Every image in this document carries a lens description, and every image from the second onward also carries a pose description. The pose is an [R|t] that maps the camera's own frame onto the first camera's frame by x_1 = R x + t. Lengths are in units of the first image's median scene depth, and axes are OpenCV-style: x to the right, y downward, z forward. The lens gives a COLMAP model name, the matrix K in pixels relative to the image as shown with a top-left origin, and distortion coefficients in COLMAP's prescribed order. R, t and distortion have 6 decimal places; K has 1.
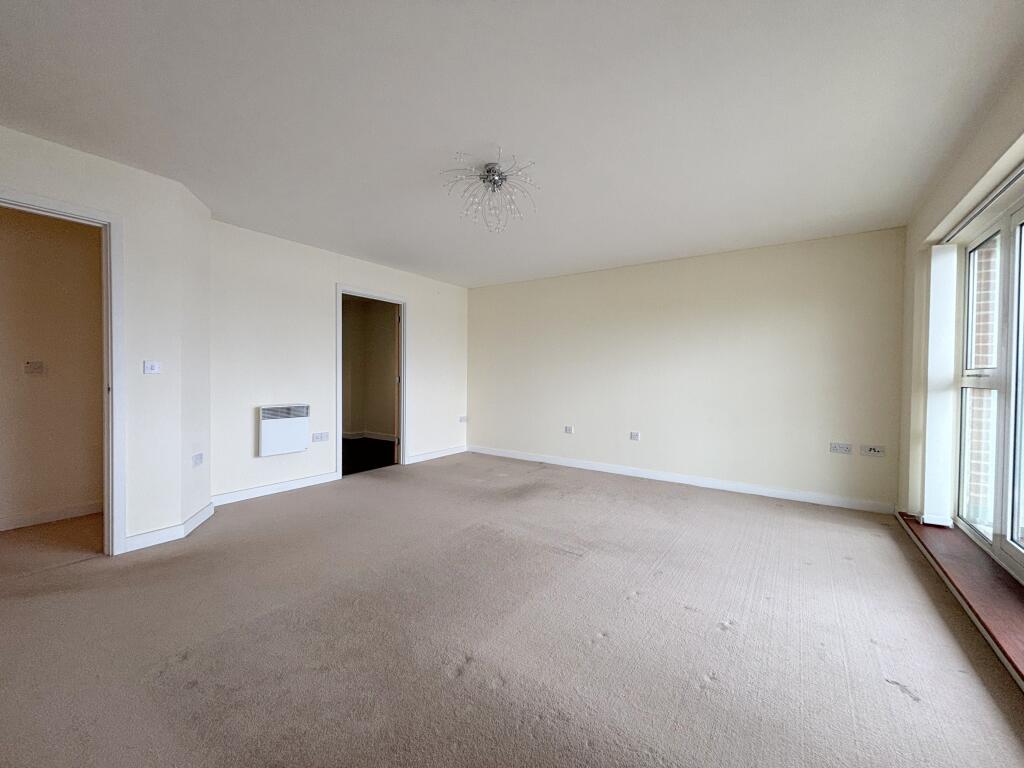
lens RADIAL K [[411.3, 0, 508.1], [0, 411.3, 381.8], [0, 0, 1]] dist [0.002406, -0.000089]
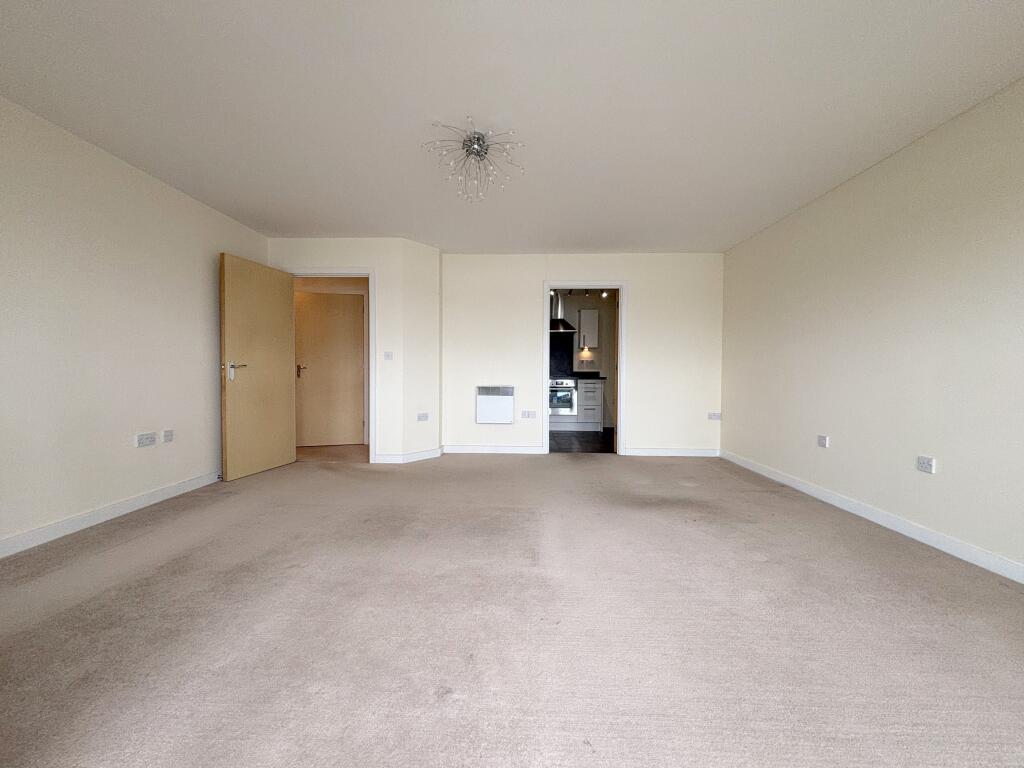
lens RADIAL K [[411.3, 0, 508.1], [0, 411.3, 381.8], [0, 0, 1]] dist [0.002406, -0.000089]
pose [[0.544890, 0.005716, -0.838488, 0.485797], [-0.014550, 0.999891, -0.002639, 0.045326], [0.838381, 0.013638, 0.544914, 0.320833]]
